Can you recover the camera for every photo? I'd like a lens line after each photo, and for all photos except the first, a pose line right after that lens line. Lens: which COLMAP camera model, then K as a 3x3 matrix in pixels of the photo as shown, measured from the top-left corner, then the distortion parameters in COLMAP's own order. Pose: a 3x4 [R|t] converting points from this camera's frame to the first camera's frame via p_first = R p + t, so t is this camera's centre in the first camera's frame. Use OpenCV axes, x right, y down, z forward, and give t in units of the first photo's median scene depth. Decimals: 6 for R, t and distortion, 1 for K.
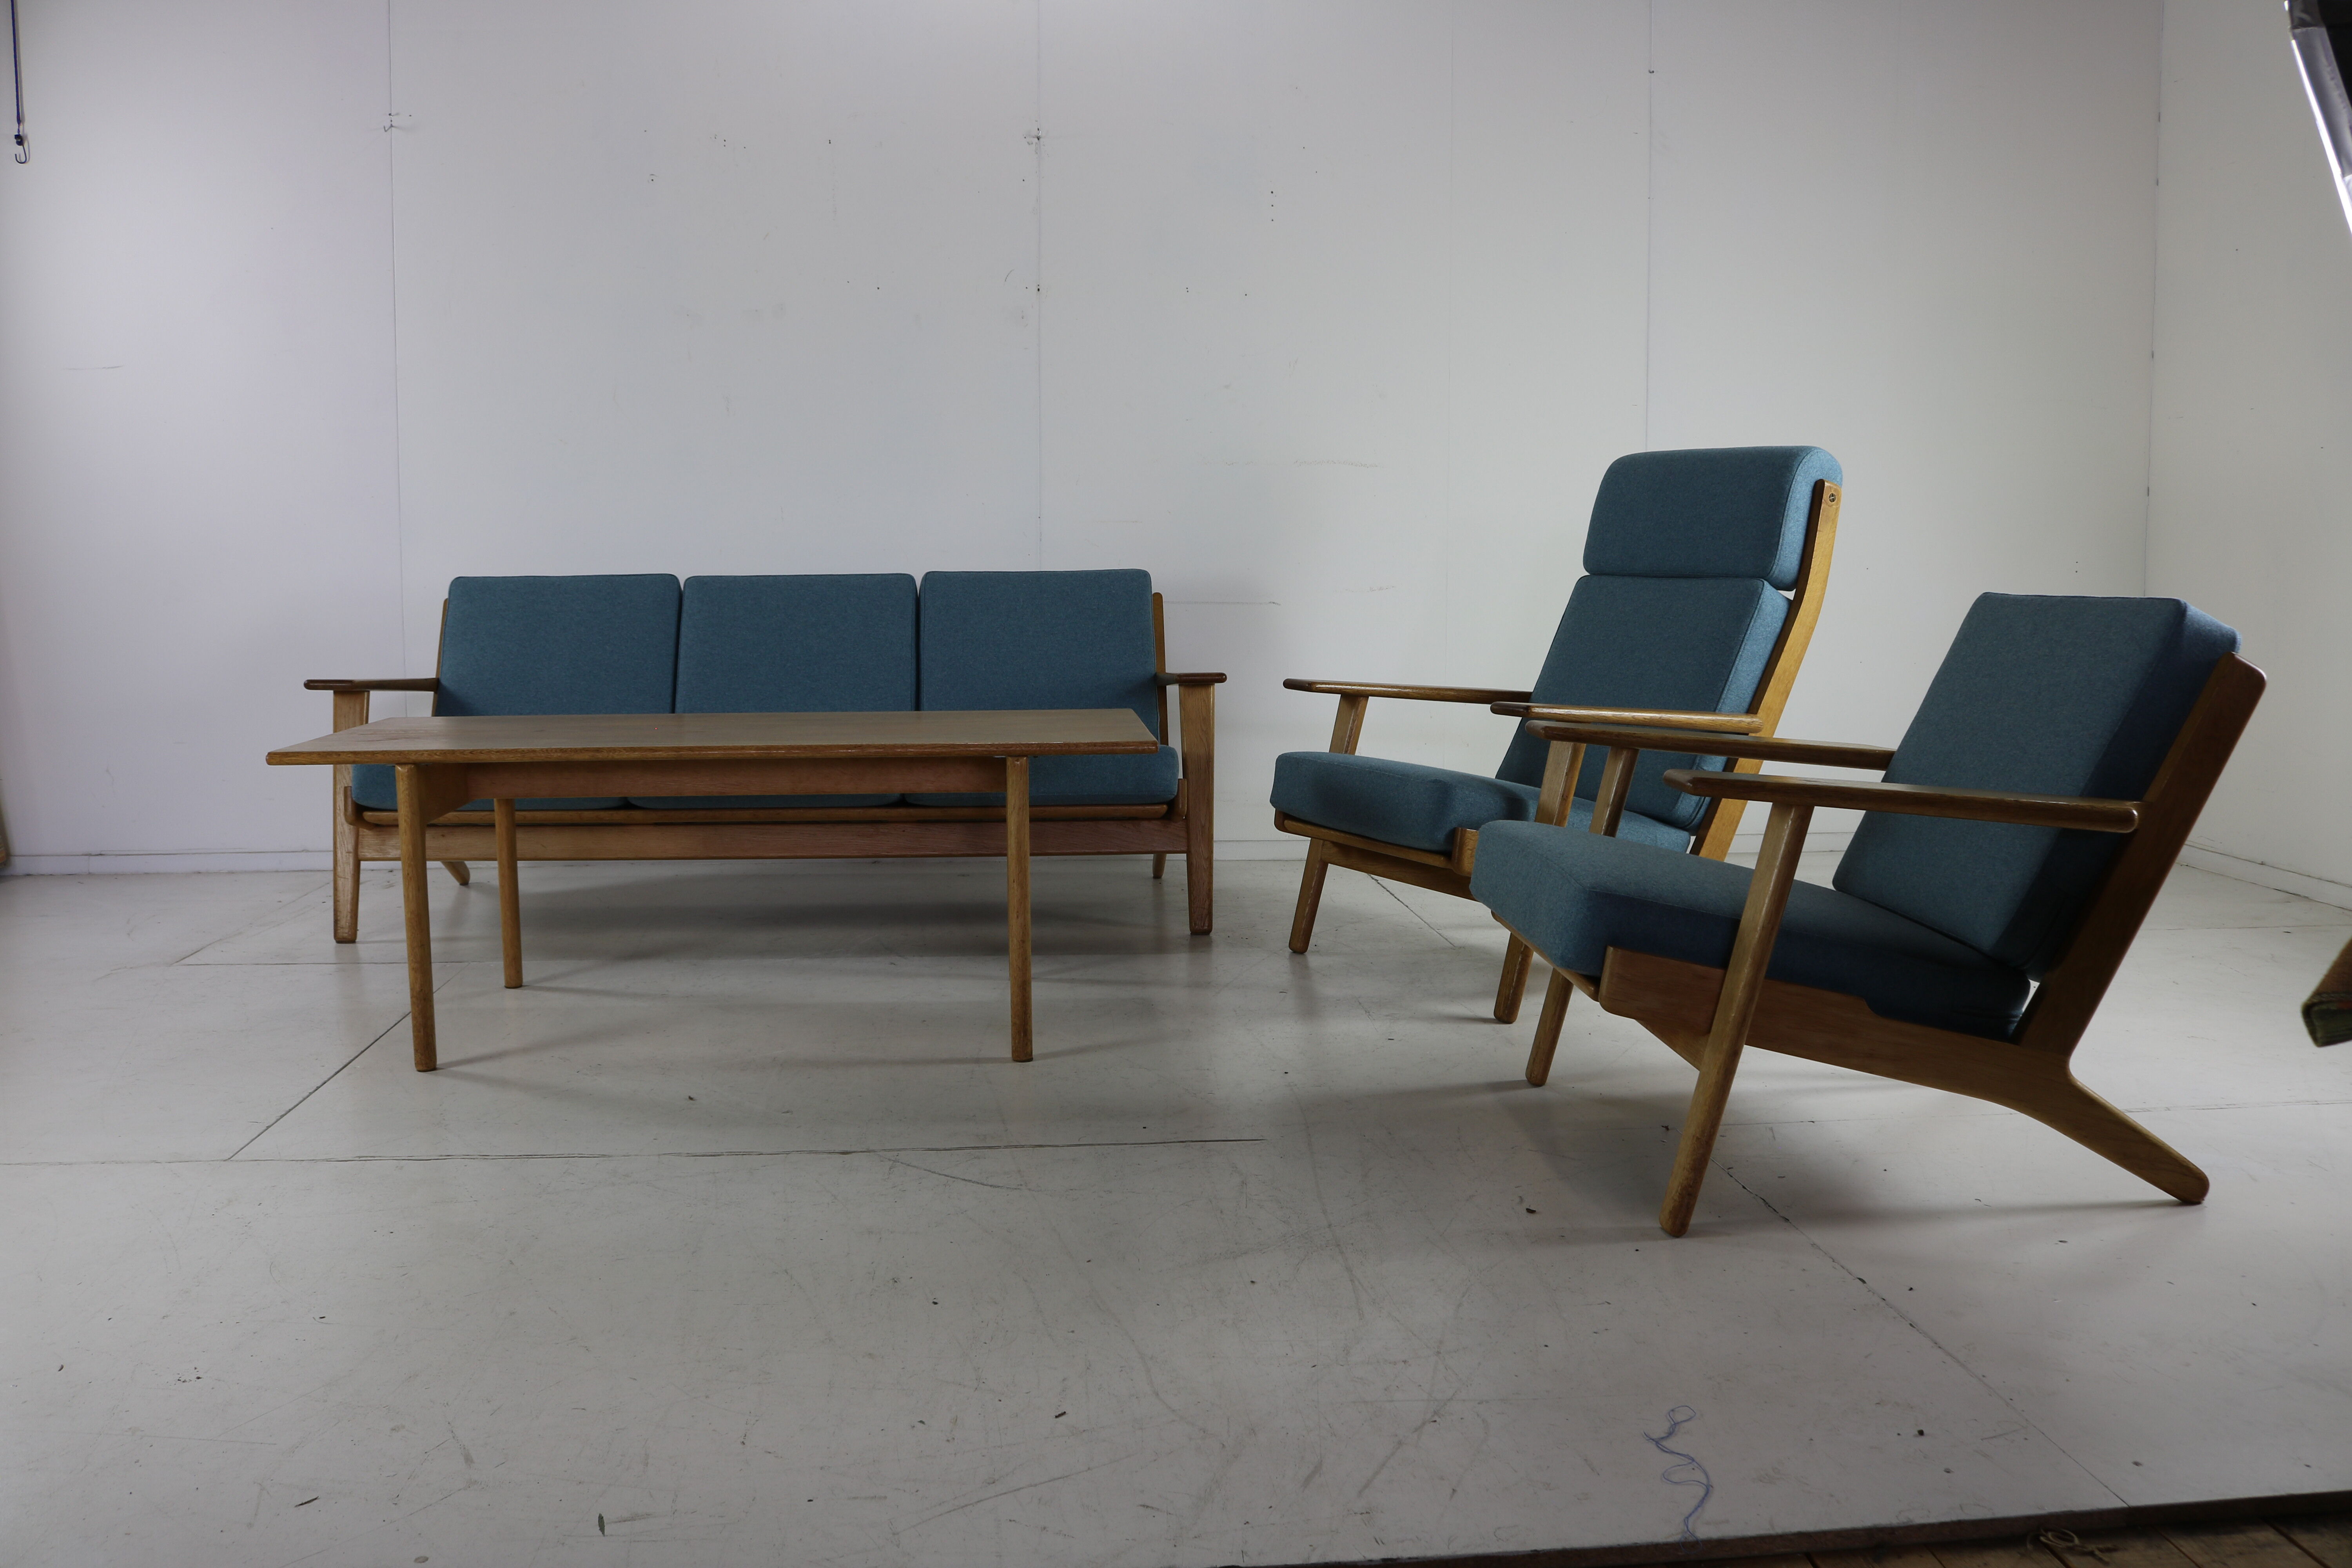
lens RADIAL K [[1968.1, 0, 1189.1], [0, 1968.1, 841.8], [0, 0, 1]] dist [-0.142315, 0.097190]
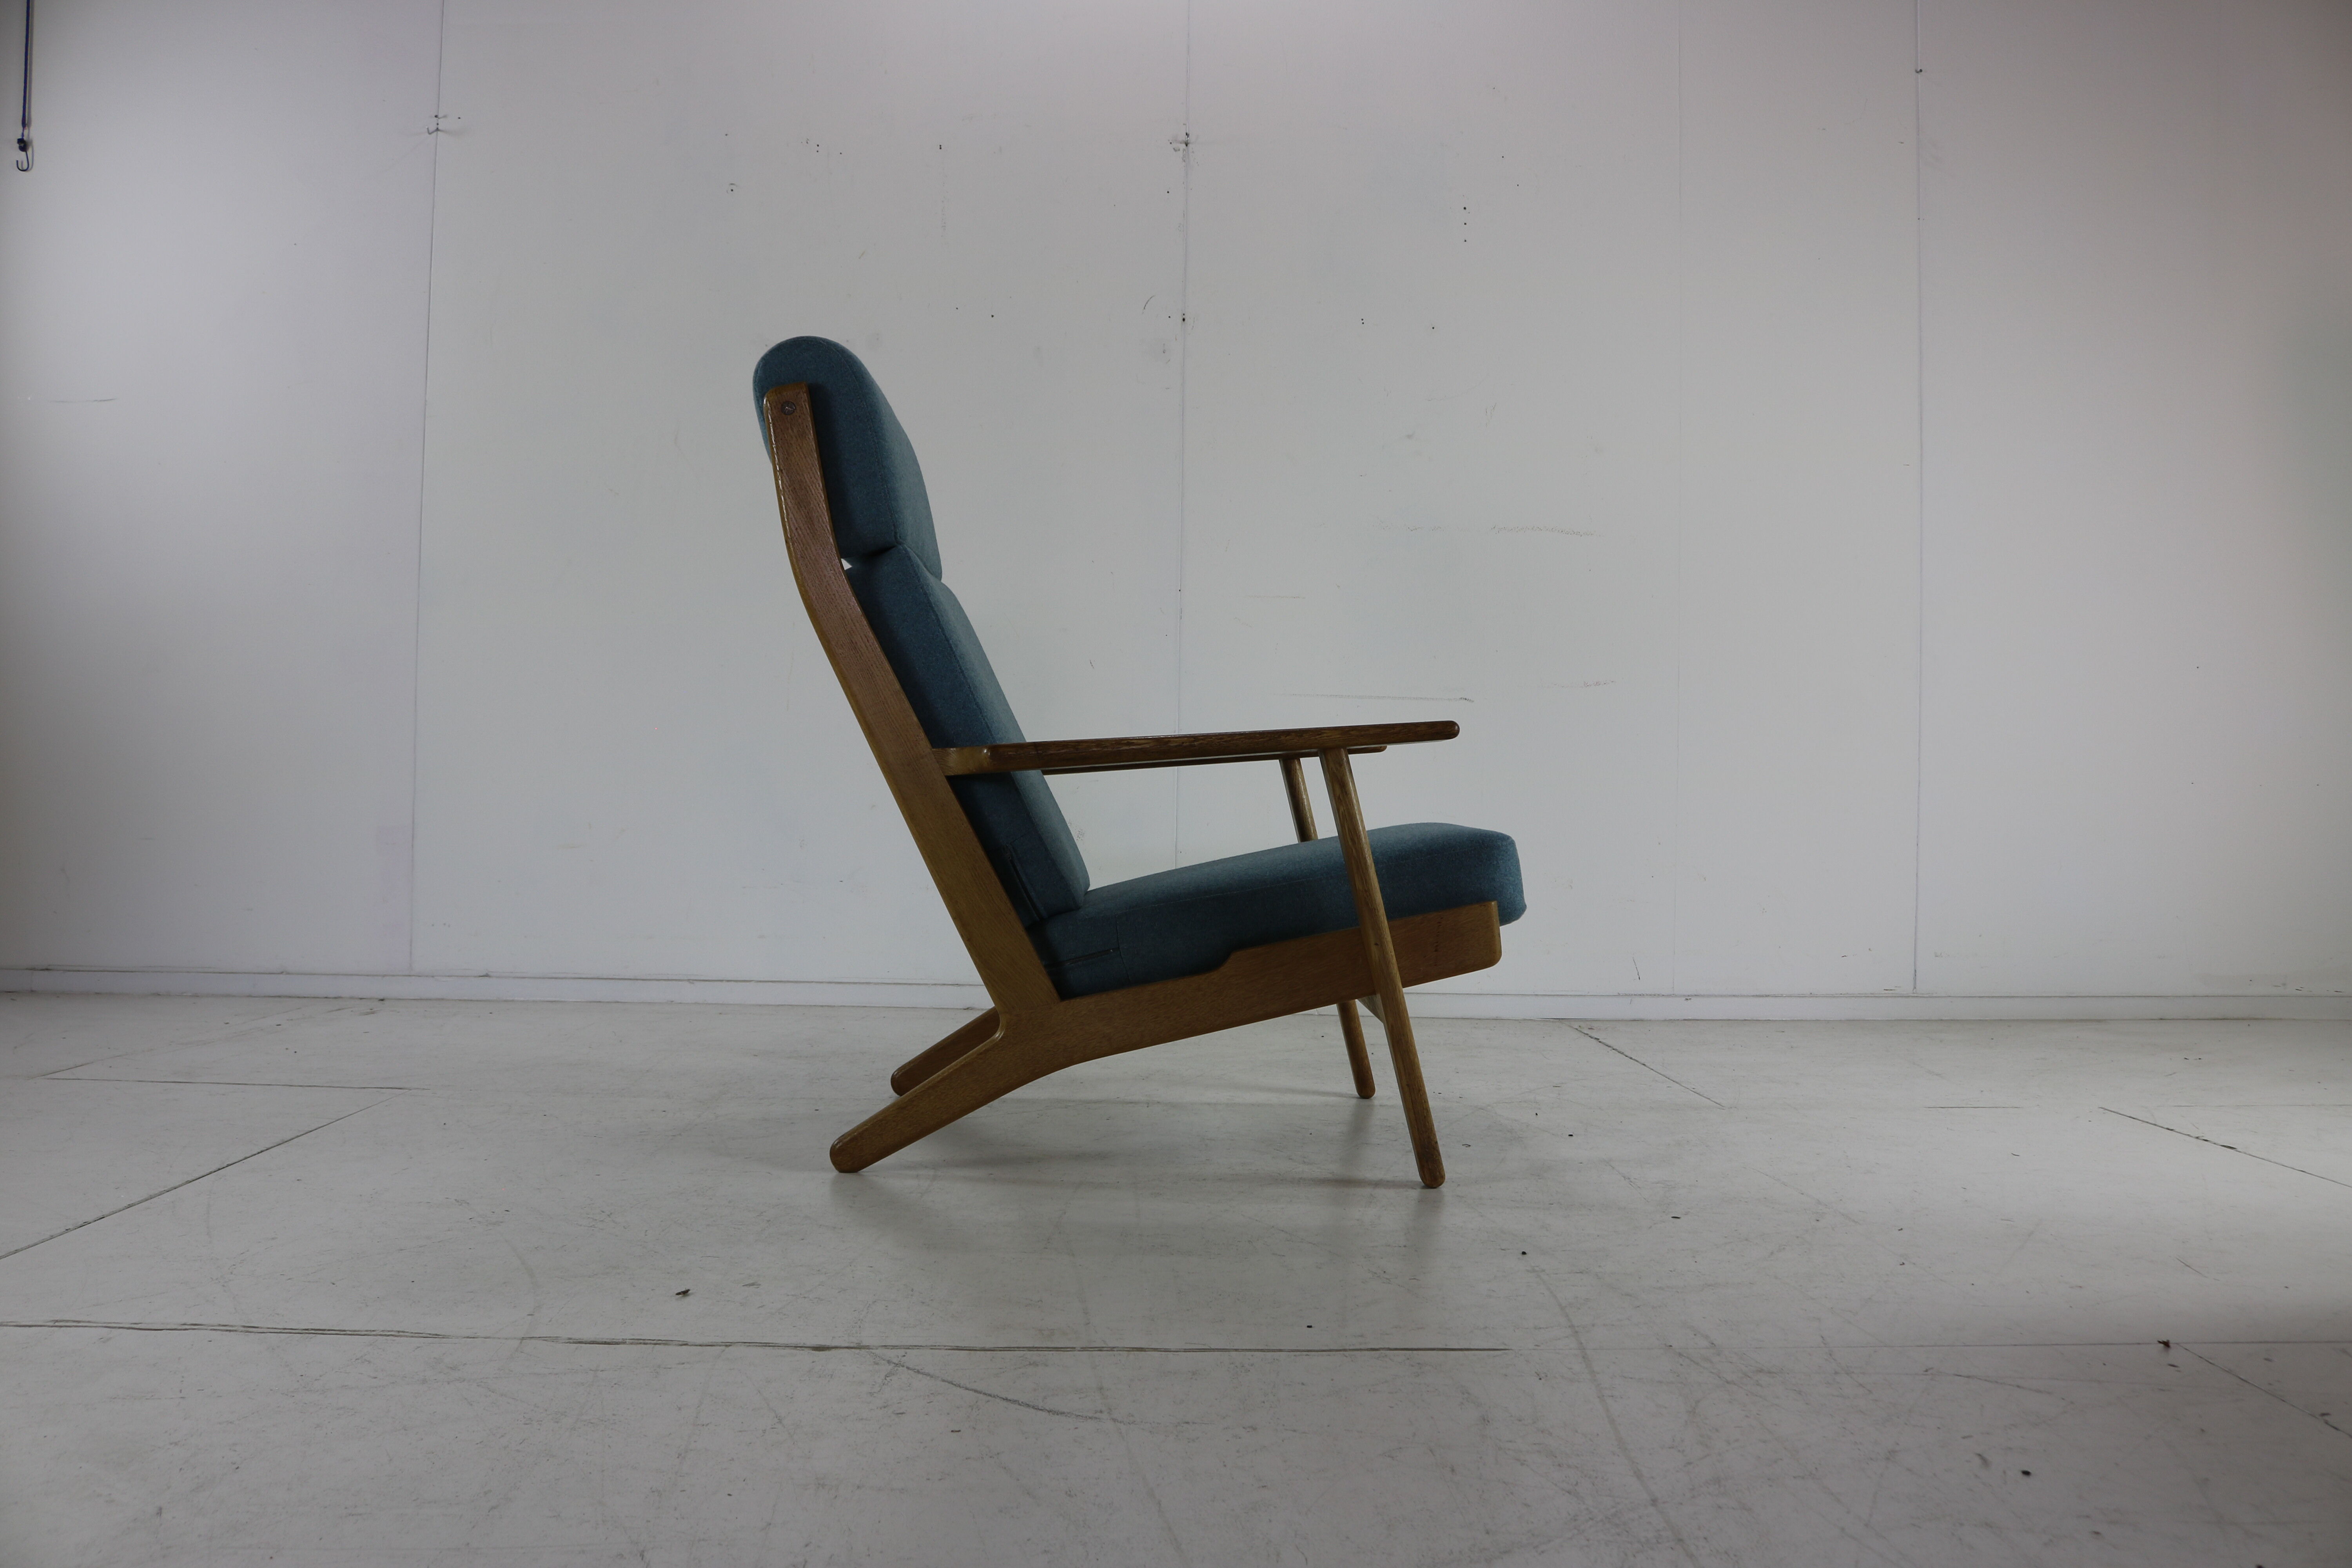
lens RADIAL K [[1968.1, 0, 1176.4], [0, 1968.1, 784.5], [0, 0, 1]] dist [-0.142315, 0.097190]
pose [[0.996521, 0.011246, -0.082581, -0.018335], [-0.023418, 0.988718, -0.147949, 0.077146], [0.079986, 0.149369, 0.985541, 0.413861]]
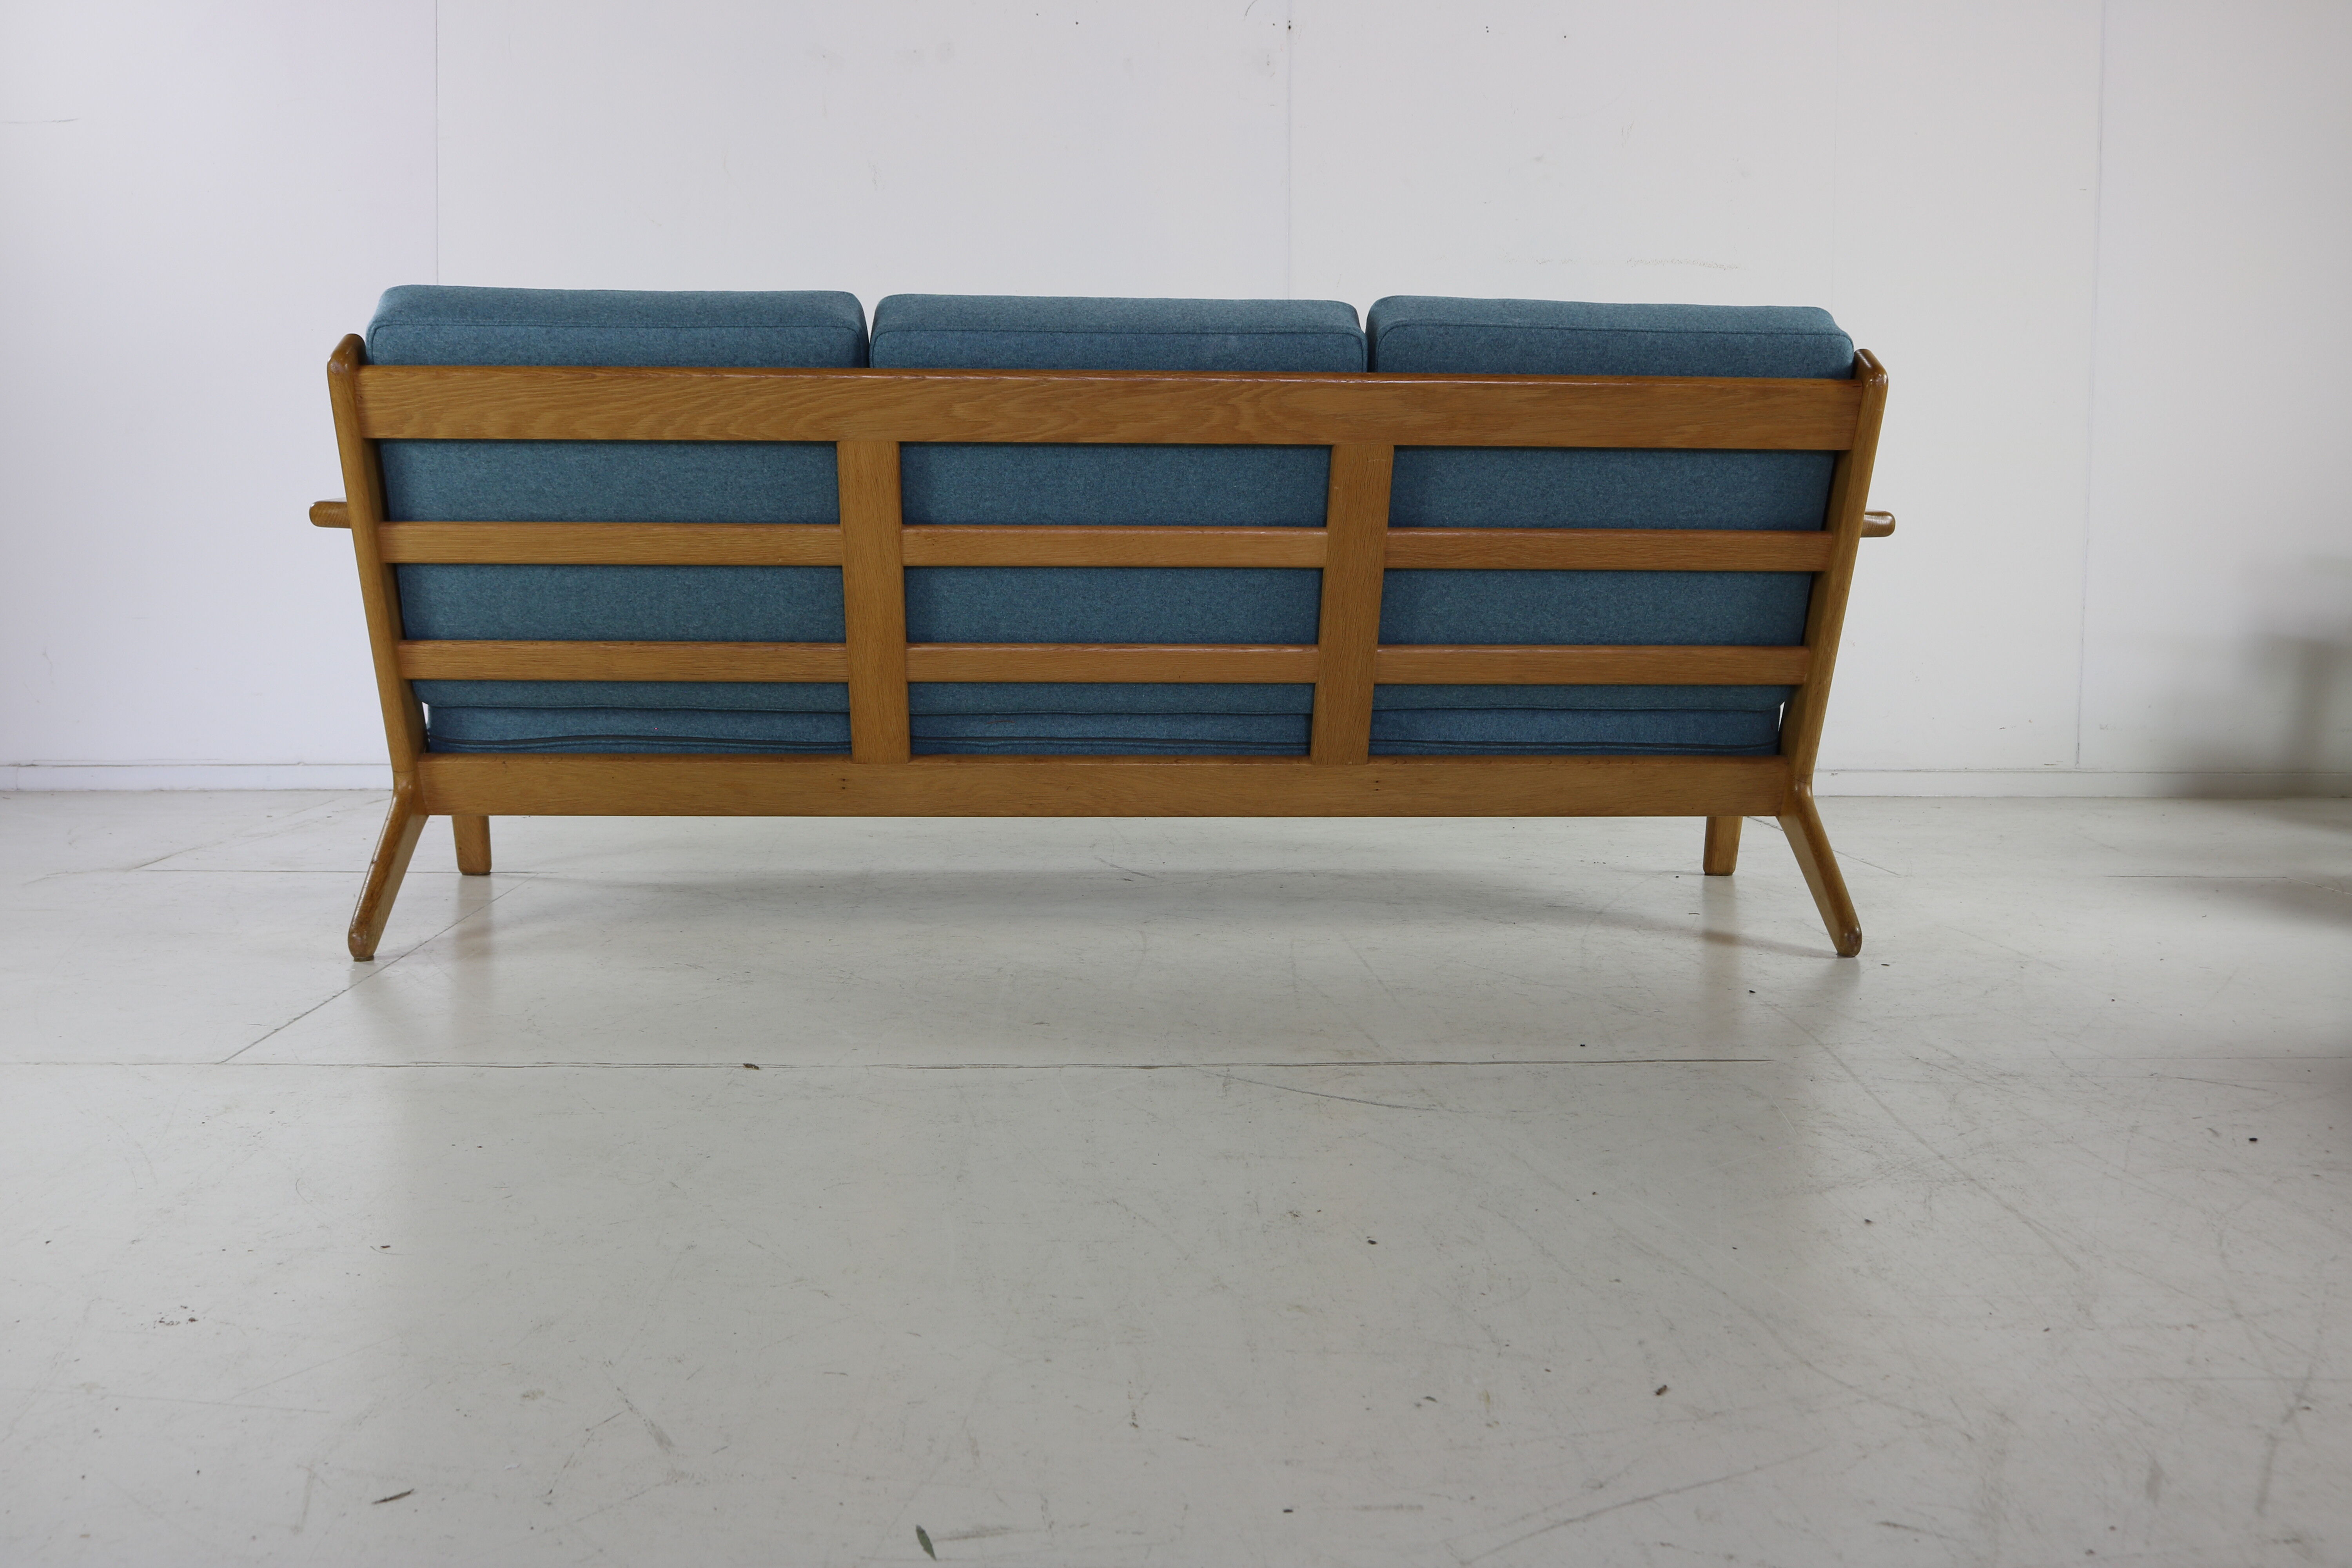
lens RADIAL K [[2394.0, 0, 1189.2], [0, 2394.0, 778.6], [0, 0, 1]] dist [-0.084326, 0.000000]
pose [[0.998400, 0.010044, -0.055649, -0.126318], [-0.012920, 0.998587, -0.051551, 0.110466], [0.055053, 0.052188, 0.997119, 0.199629]]
